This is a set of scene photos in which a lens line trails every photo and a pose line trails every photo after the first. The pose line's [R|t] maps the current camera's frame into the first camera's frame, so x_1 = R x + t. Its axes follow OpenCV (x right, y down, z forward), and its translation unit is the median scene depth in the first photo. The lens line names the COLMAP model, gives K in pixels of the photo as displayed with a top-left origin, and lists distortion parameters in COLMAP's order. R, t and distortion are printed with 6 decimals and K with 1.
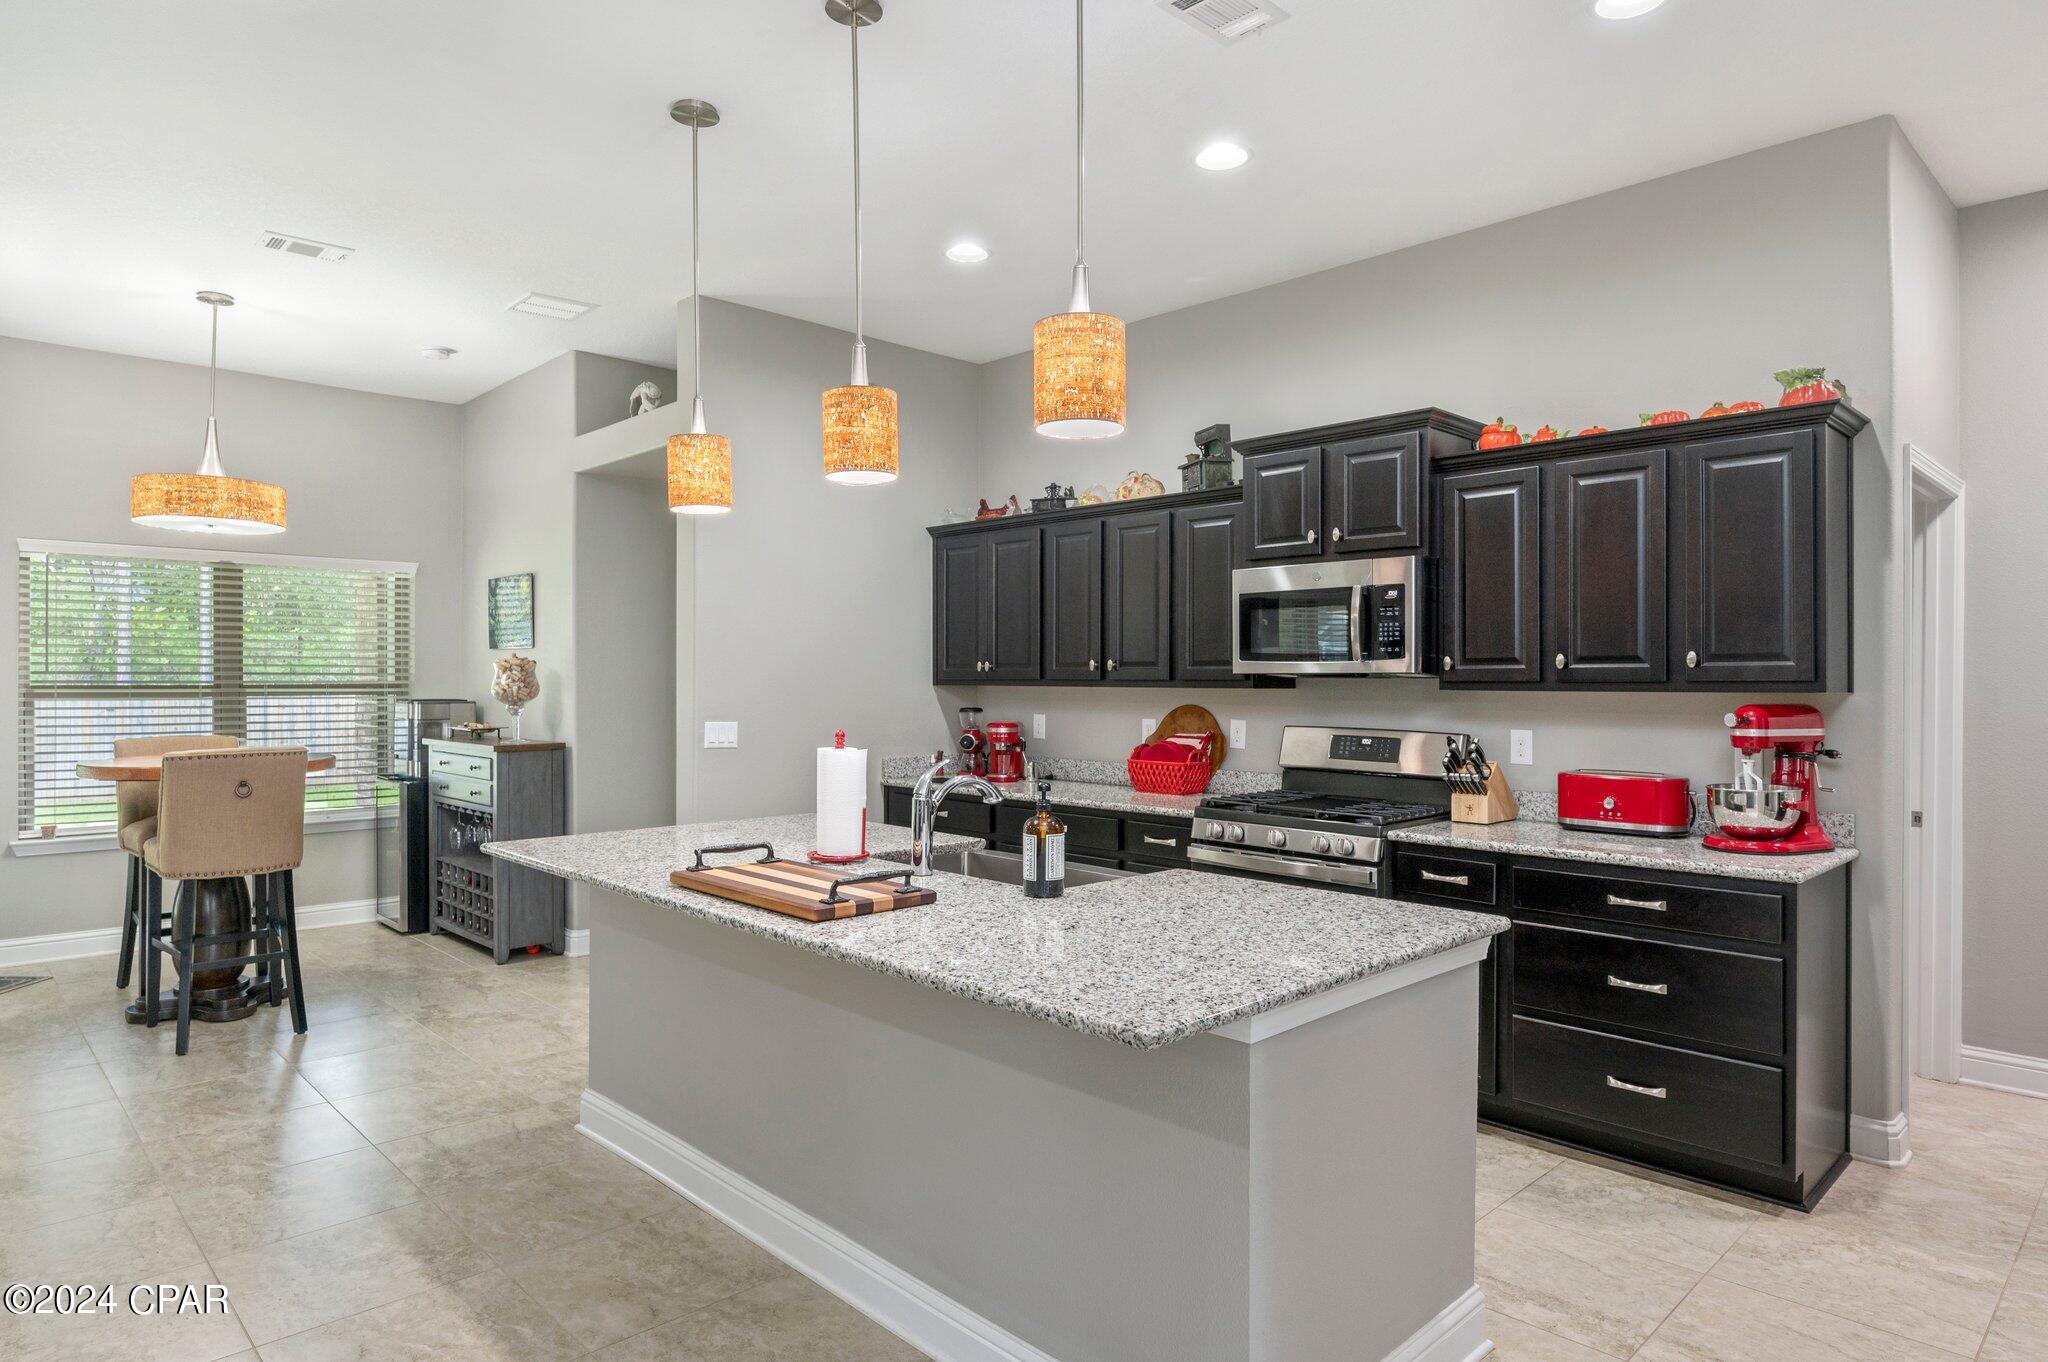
lens RADIAL K [[1169.7, 0, 1068.0], [0, 1169.7, 677.7], [0, 0, 1]] dist [-0.006329, -0.002683]
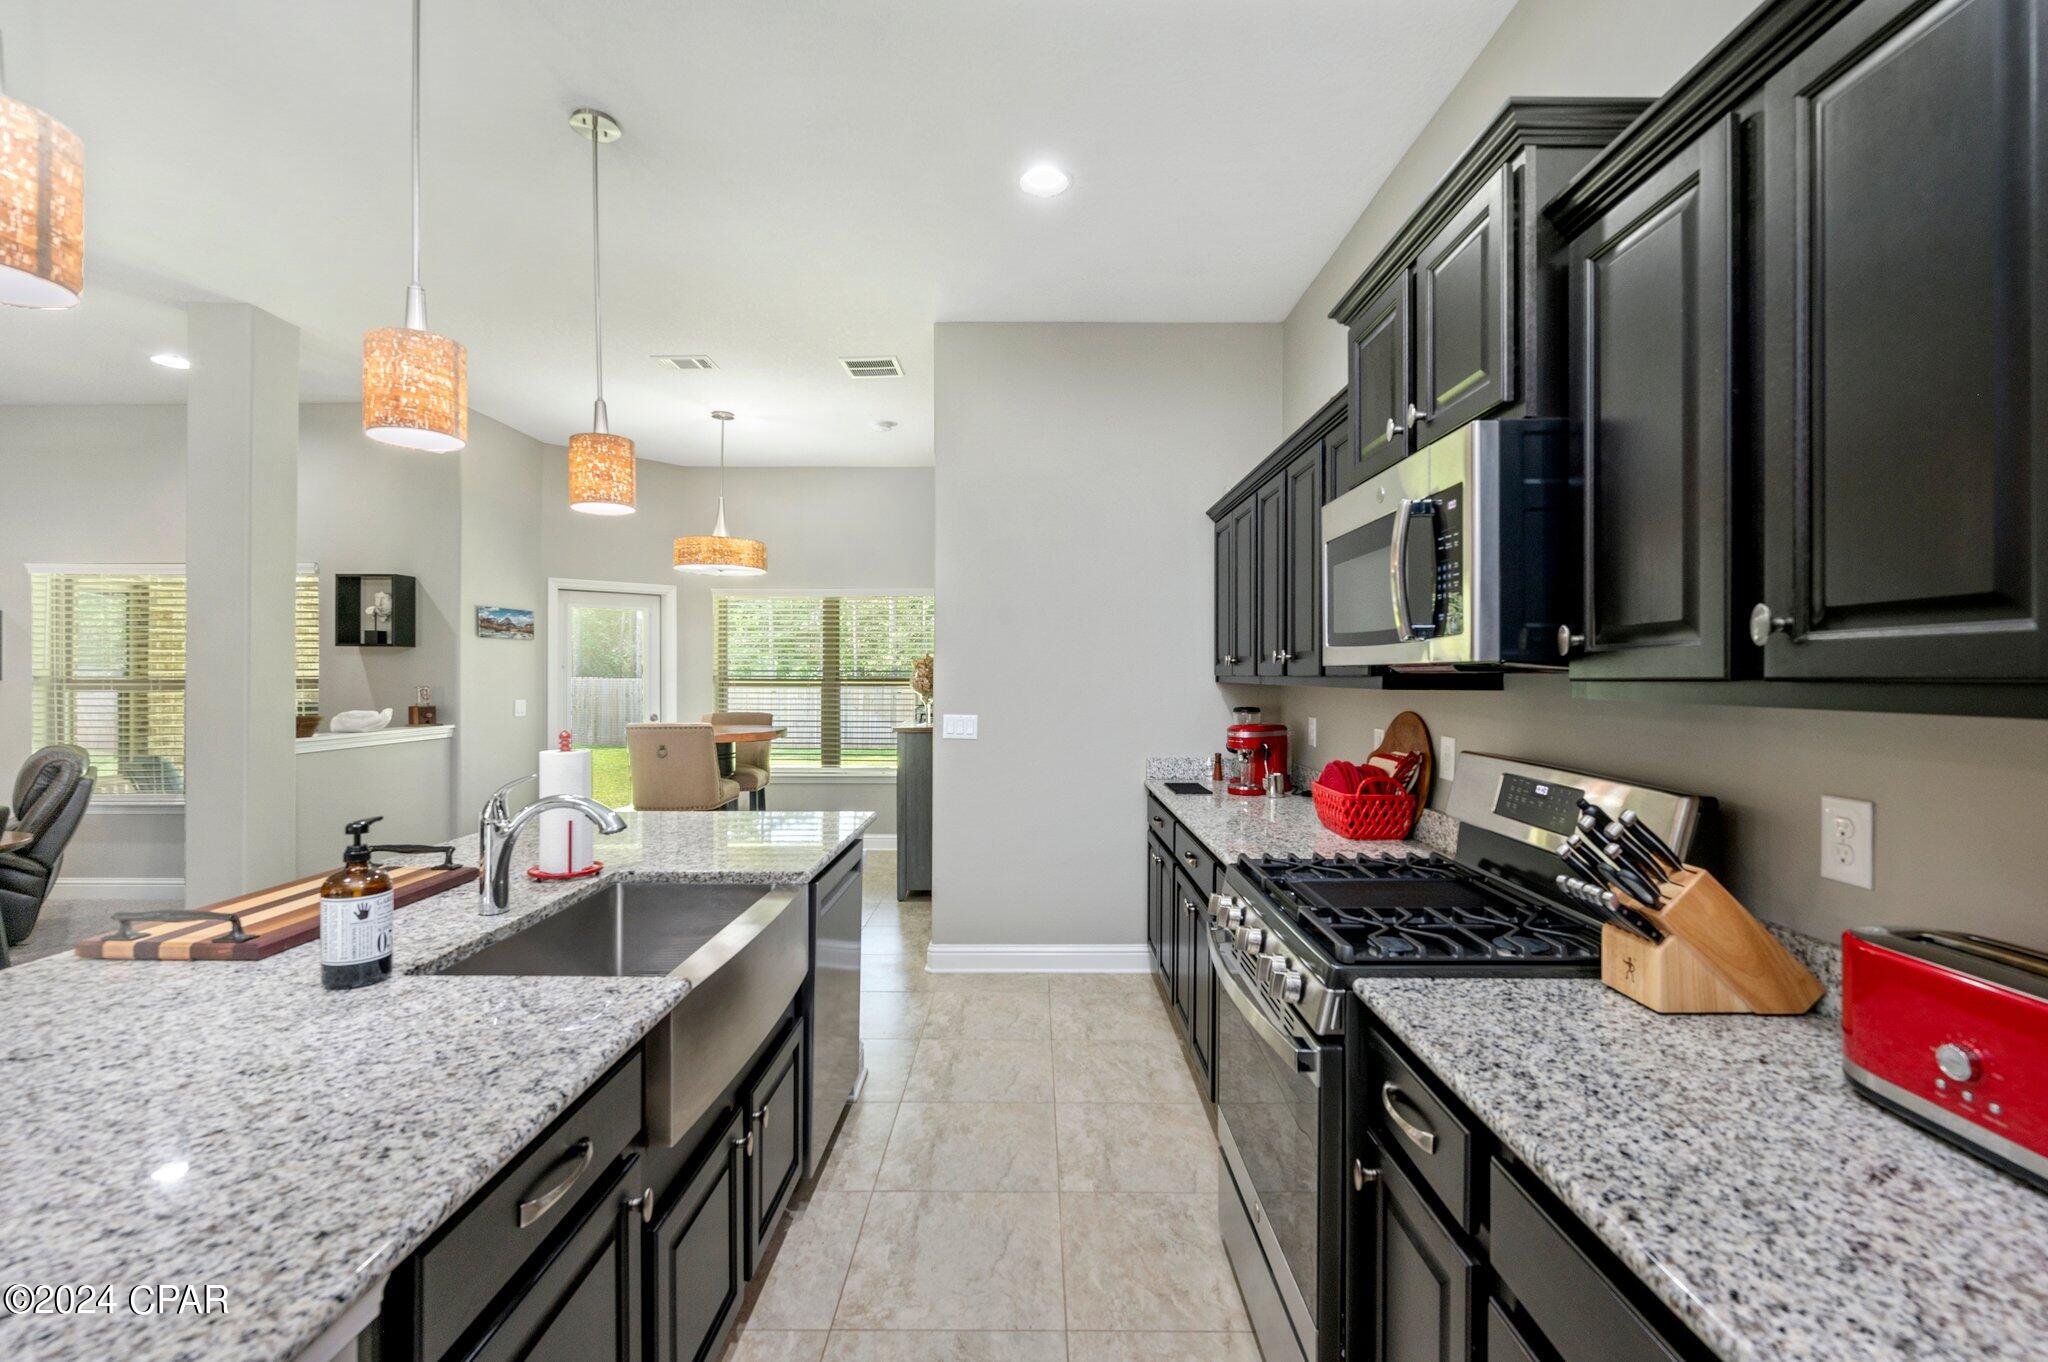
lens RADIAL K [[889.5, 0, 1018.7], [0, 889.5, 673.1], [0, 0, 1]] dist [-0.005147, 0.000631]
pose [[0.706855, -0.000985, -0.707357, 0.289353], [0.000034, 0.999999, -0.001358, 0.000600], [0.707358, 0.000936, 0.706855, 0.412692]]
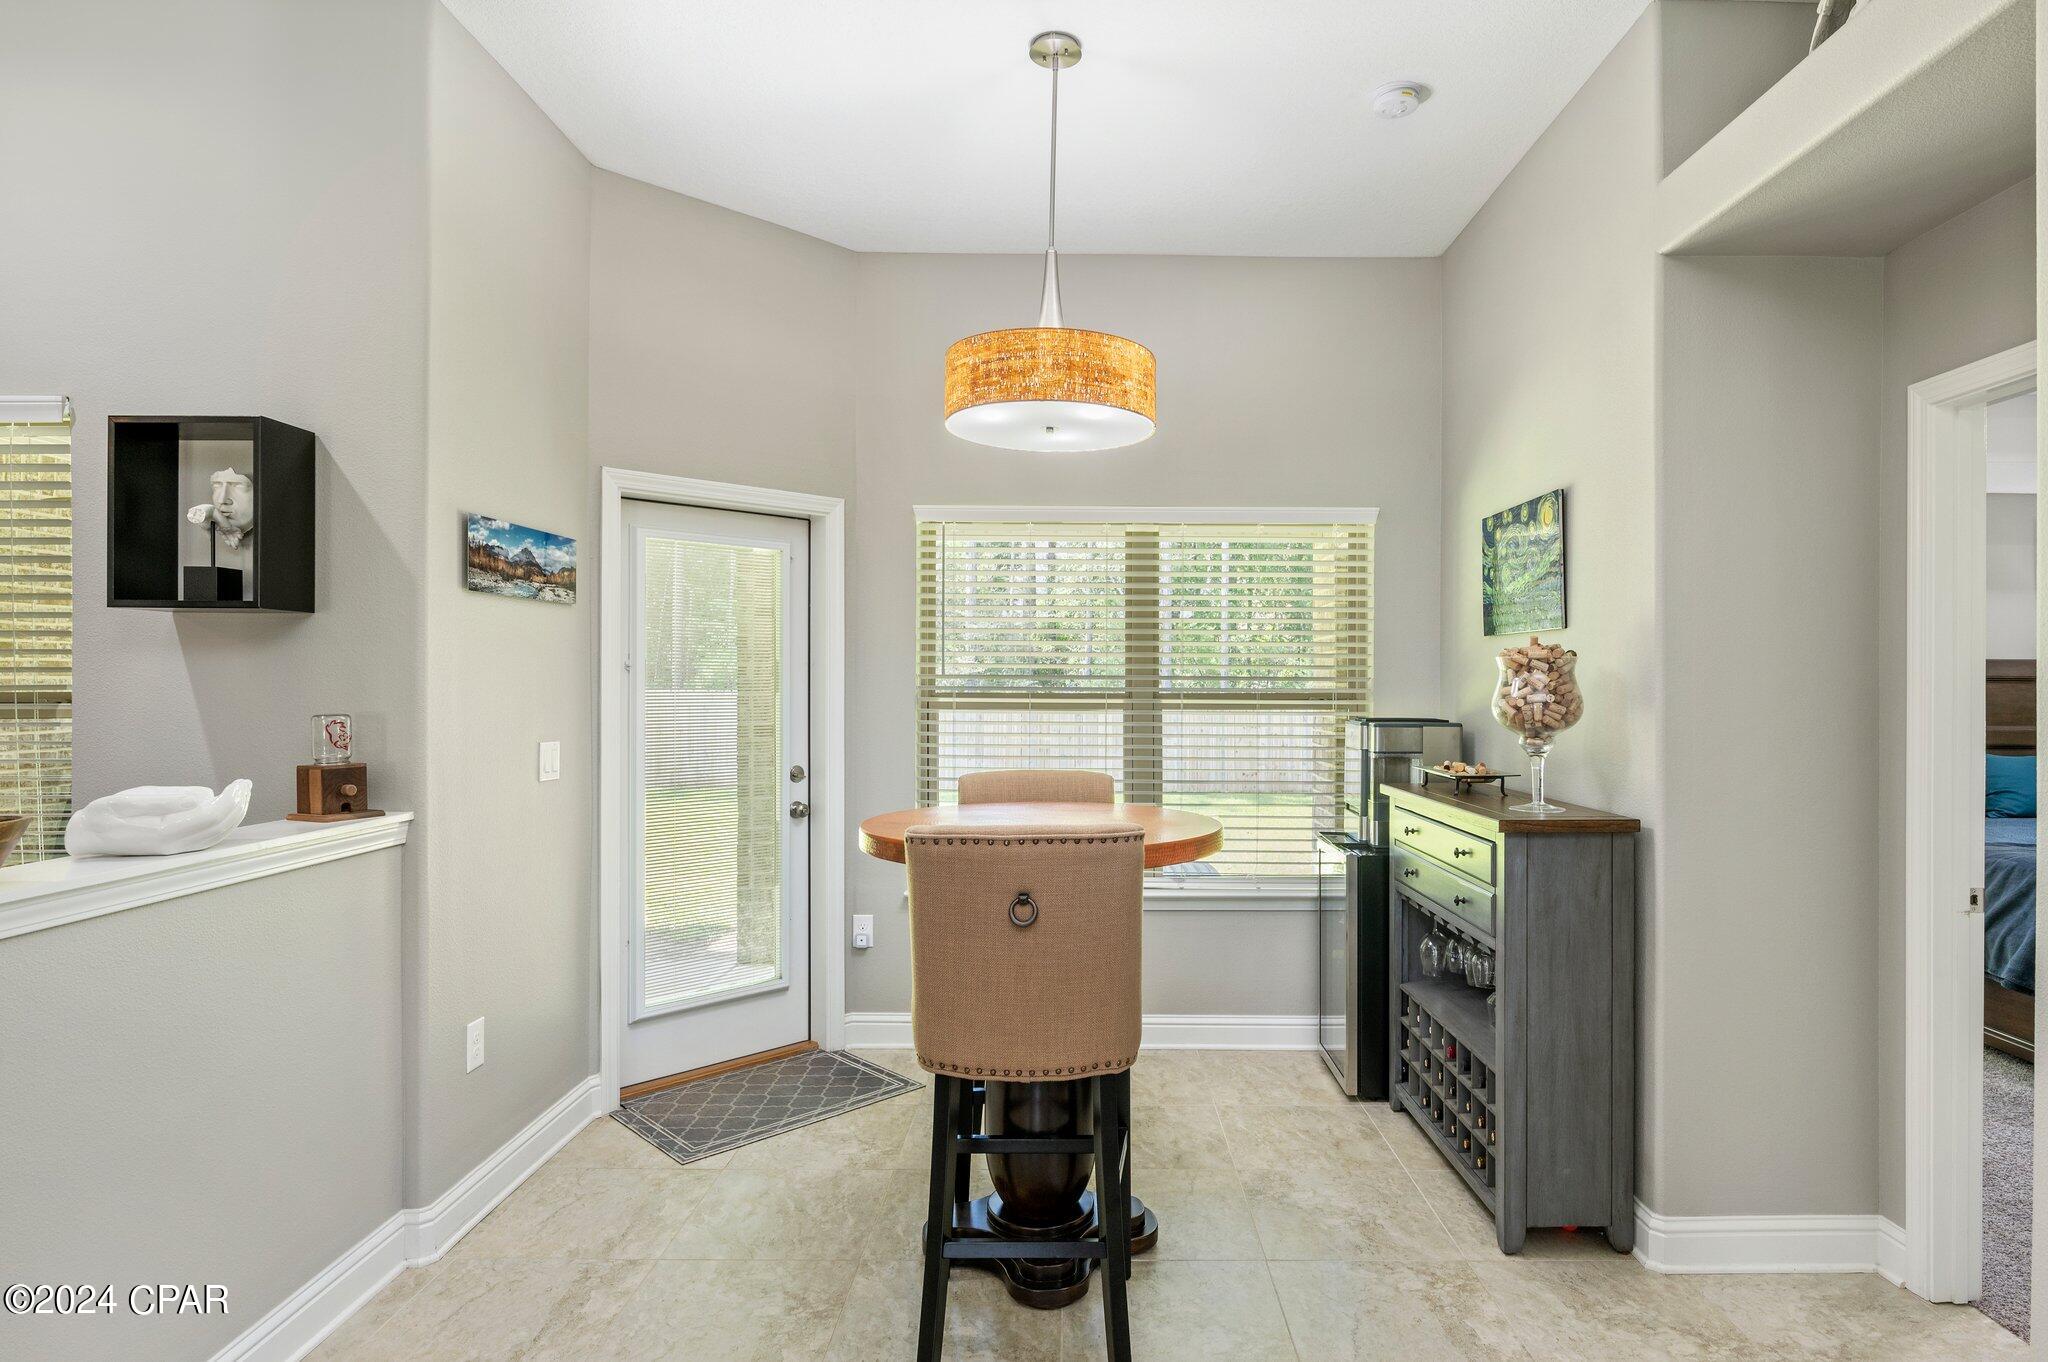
lens RADIAL K [[1151.9, 0, 1066.6], [0, 1151.9, 687.4], [0, 0, 1]] dist [-0.017357, -0.002865]
pose [[0.701849, 0.004266, -0.712313, -0.267813], [-0.003672, 0.999990, 0.002371, 0.000820], [0.712317, 0.000951, 0.701857, 0.514435]]
